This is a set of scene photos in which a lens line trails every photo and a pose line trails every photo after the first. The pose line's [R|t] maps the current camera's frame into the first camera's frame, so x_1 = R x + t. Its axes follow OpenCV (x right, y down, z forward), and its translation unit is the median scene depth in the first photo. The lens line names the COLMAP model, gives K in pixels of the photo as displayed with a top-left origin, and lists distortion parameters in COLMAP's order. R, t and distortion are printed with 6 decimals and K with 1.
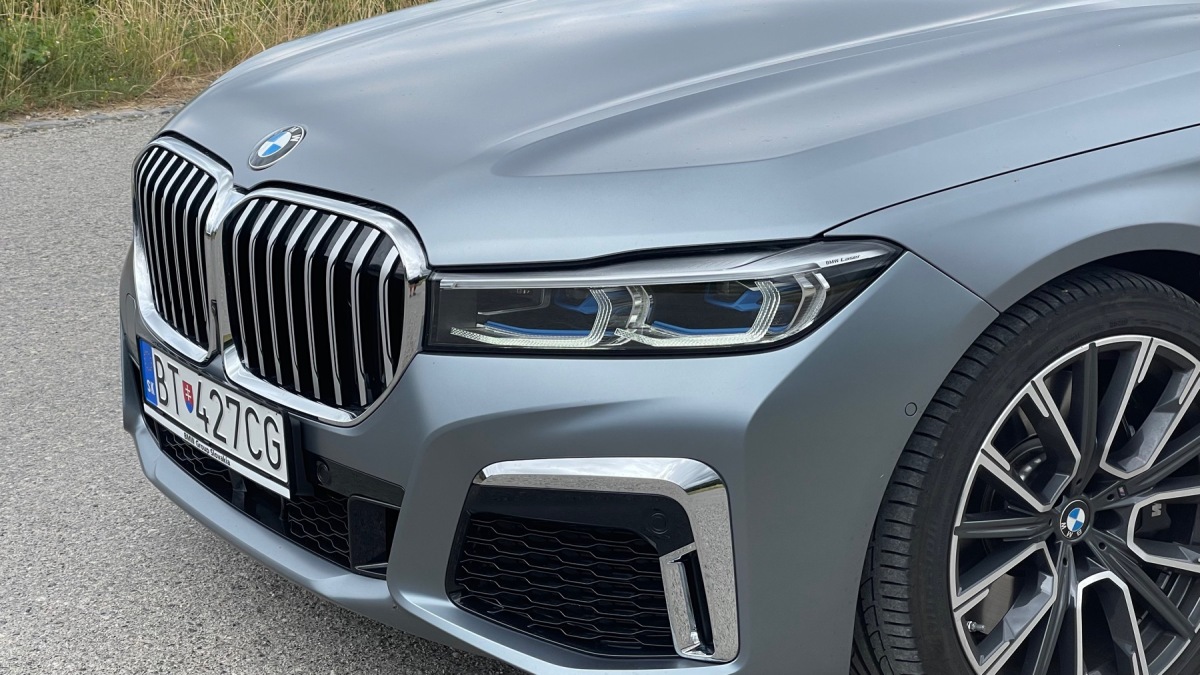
lens RADIAL K [[2229.9, 0, 592.4], [0, 2229.9, 340.1], [0, 0, 1]] dist [0.245834, 0.000000]
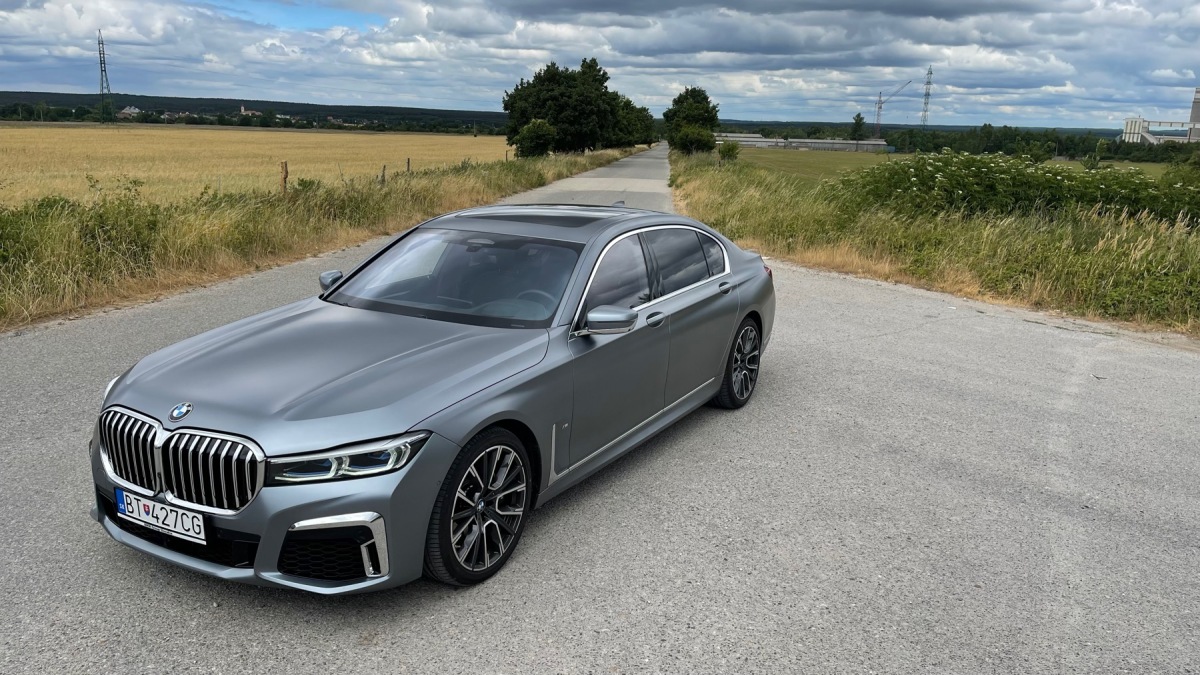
lens RADIAL K [[909.8, 0, 608.2], [0, 909.8, 346.8], [0, 0, 1]] dist [0.068056, -0.070330]
pose [[0.880134, -0.075099, 0.468747, -0.215395], [0.088702, 0.996034, -0.006973, -0.119100], [-0.466364, 0.047716, 0.883305, -0.225458]]
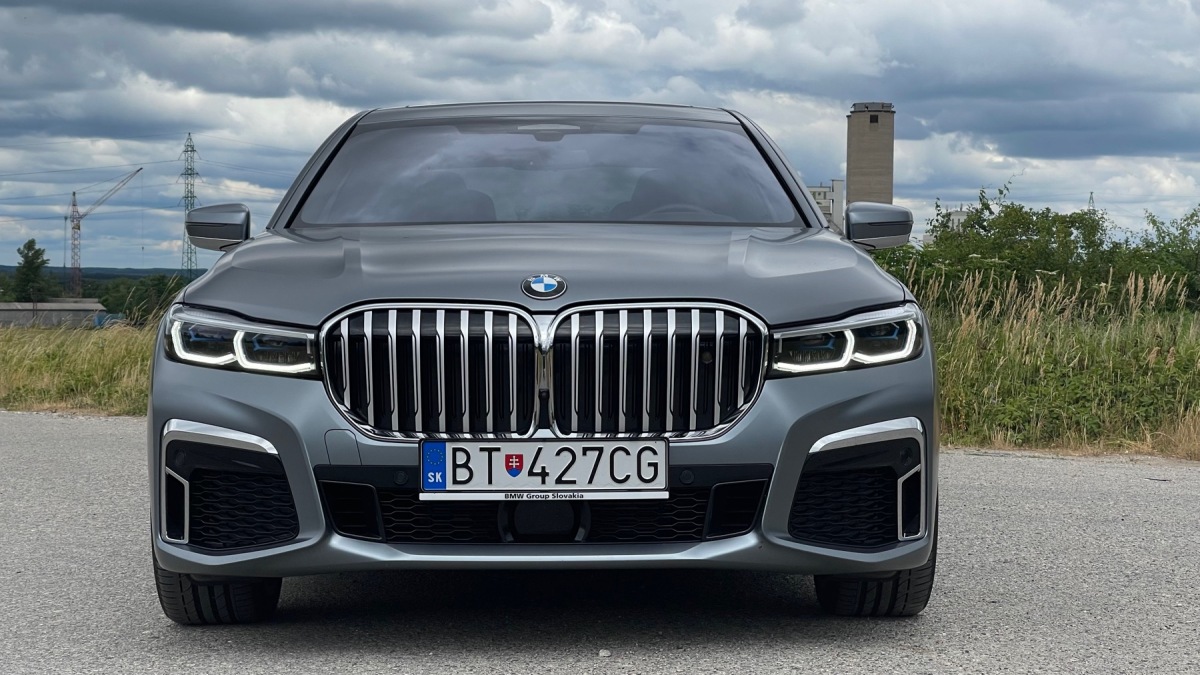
lens RADIAL K [[2131.4, 0, 593.6], [0, 2131.4, 339.3], [0, 0, 1]] dist [0.248044, 0.000000]
pose [[0.532187, -0.005190, 0.846611, -1.403034], [0.216129, 0.967681, -0.129928, 0.145831], [-0.818575, 0.252123, 0.516109, 0.281519]]
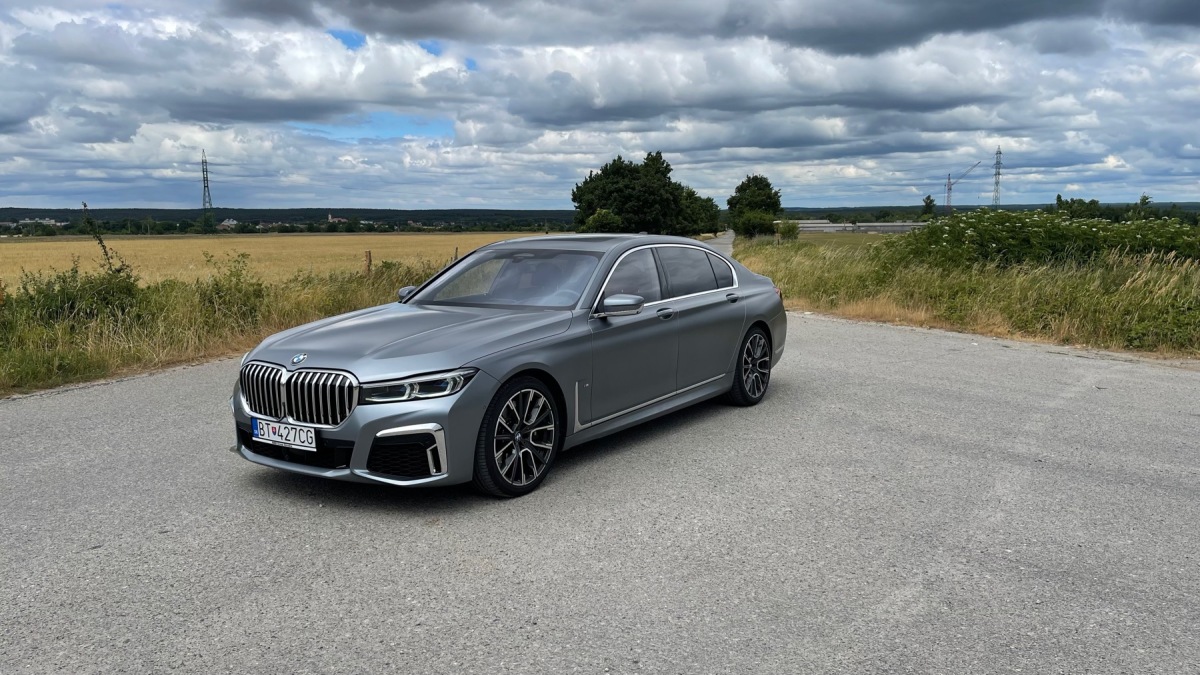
lens RADIAL K [[909.8, 0, 597.7], [0, 909.8, 335.3], [0, 0, 1]] dist [0.068056, -0.070330]
pose [[0.917946, -0.047377, 0.393865, -0.301621], [0.105269, 0.986340, -0.126696, 0.125329], [-0.382483, 0.157762, 0.910394, -0.598852]]
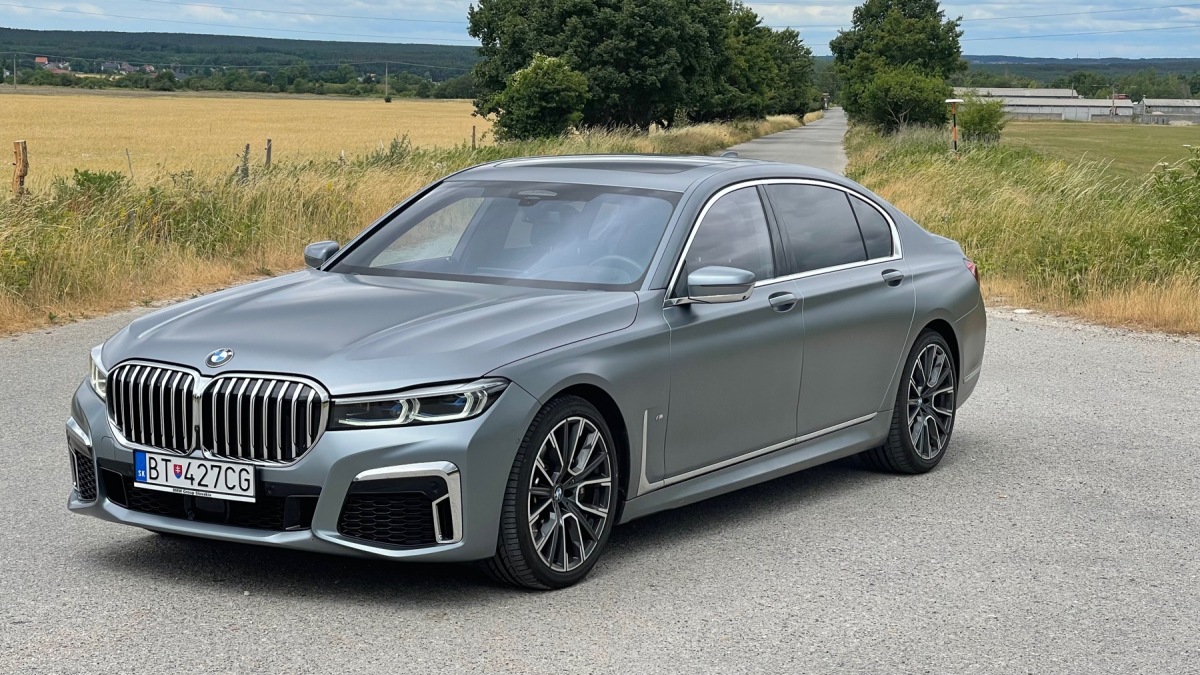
lens RADIAL K [[2229.9, 0, 590.4], [0, 2229.9, 337.4], [0, 0, 1]] dist [0.245834, 0.000000]
pose [[0.902758, -0.020019, 0.429682, -0.843957], [0.084451, 0.987724, -0.131413, 0.244260], [-0.421777, 0.154922, 0.893366, -1.307137]]
